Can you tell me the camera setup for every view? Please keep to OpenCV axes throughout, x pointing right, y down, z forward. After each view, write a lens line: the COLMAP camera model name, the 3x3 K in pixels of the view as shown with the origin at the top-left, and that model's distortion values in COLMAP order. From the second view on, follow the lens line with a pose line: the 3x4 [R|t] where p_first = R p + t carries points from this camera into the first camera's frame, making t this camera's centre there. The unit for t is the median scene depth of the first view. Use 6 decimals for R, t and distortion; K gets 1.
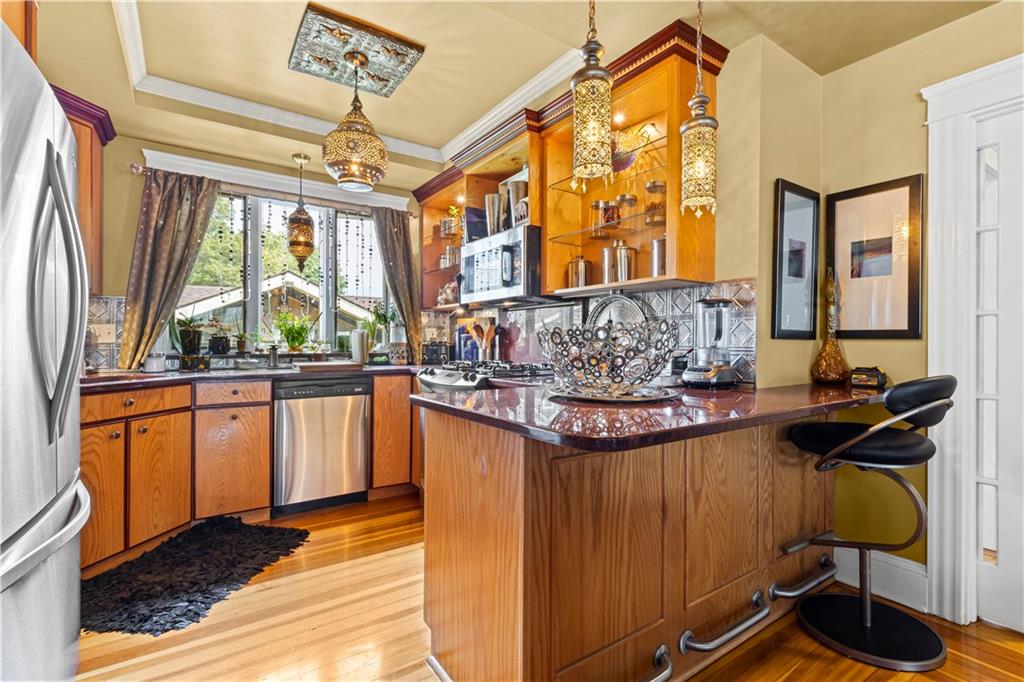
lens RADIAL K [[472.1, 0, 512.0], [0, 472.1, 341.0], [0, 0, 1]] dist [0.001742, 0.000949]
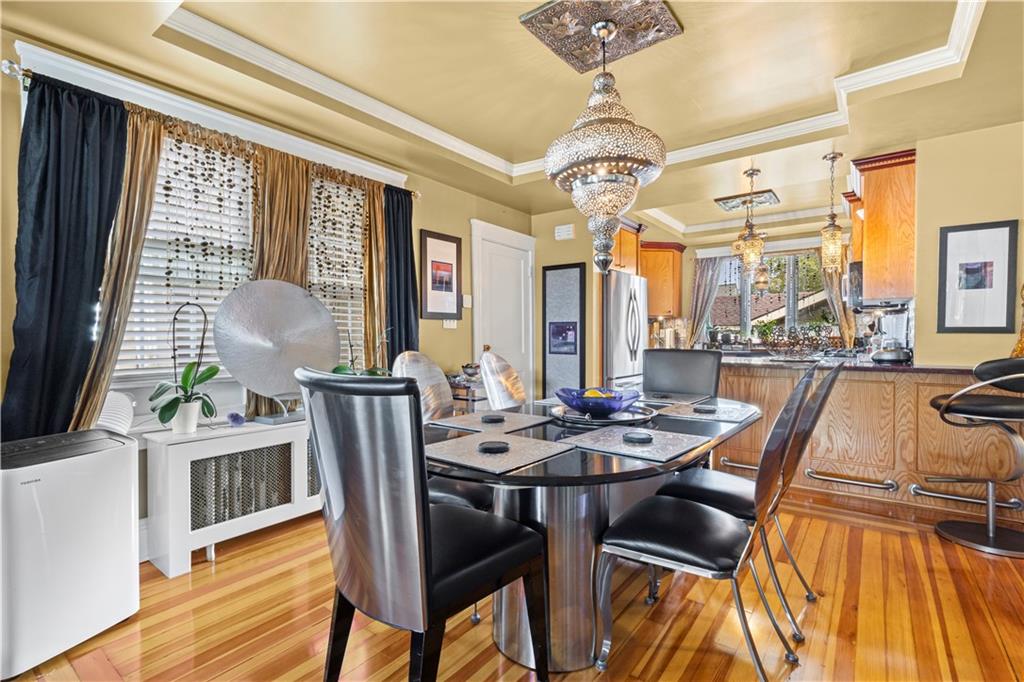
lens RADIAL K [[472.1, 0, 512.0], [0, 472.1, 341.0], [0, 0, 1]] dist [0.001742, 0.000949]
pose [[0.313145, 0.005607, -0.949689, 1.103848], [-0.000336, 0.999983, 0.005793, 0.009173], [0.949705, -0.001495, 0.313141, -0.535173]]
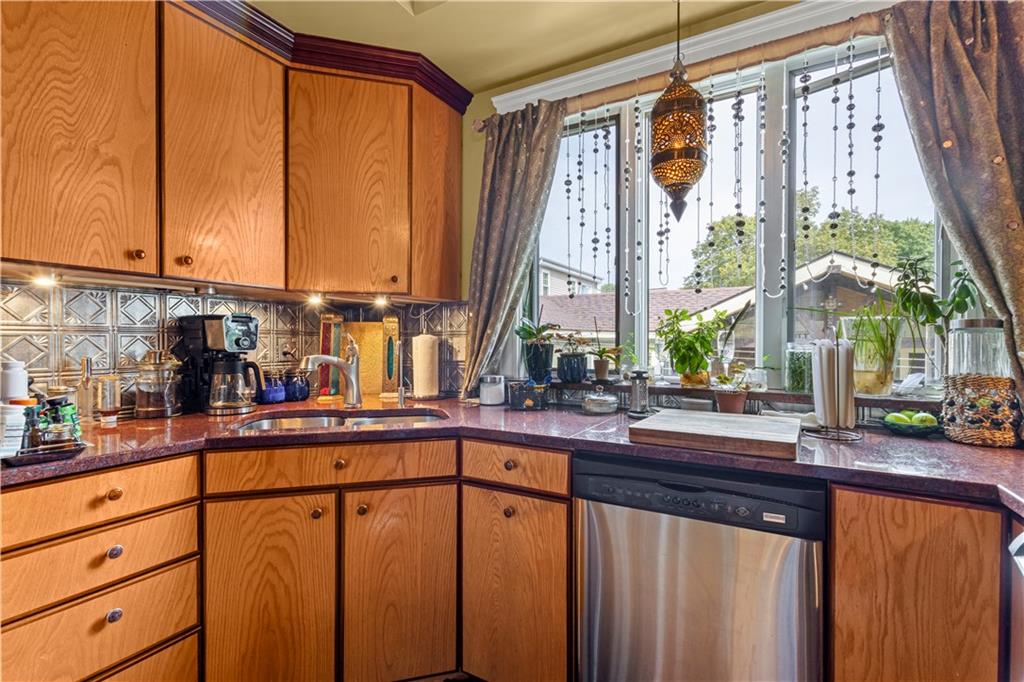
lens RADIAL K [[472.1, 0, 512.0], [0, 472.1, 341.0], [0, 0, 1]] dist [0.001742, 0.000949]
pose [[0.426957, -0.003612, -0.904265, -0.105637], [0.000521, 0.999993, -0.003748, -0.025924], [0.904272, 0.001129, 0.426956, 0.740734]]
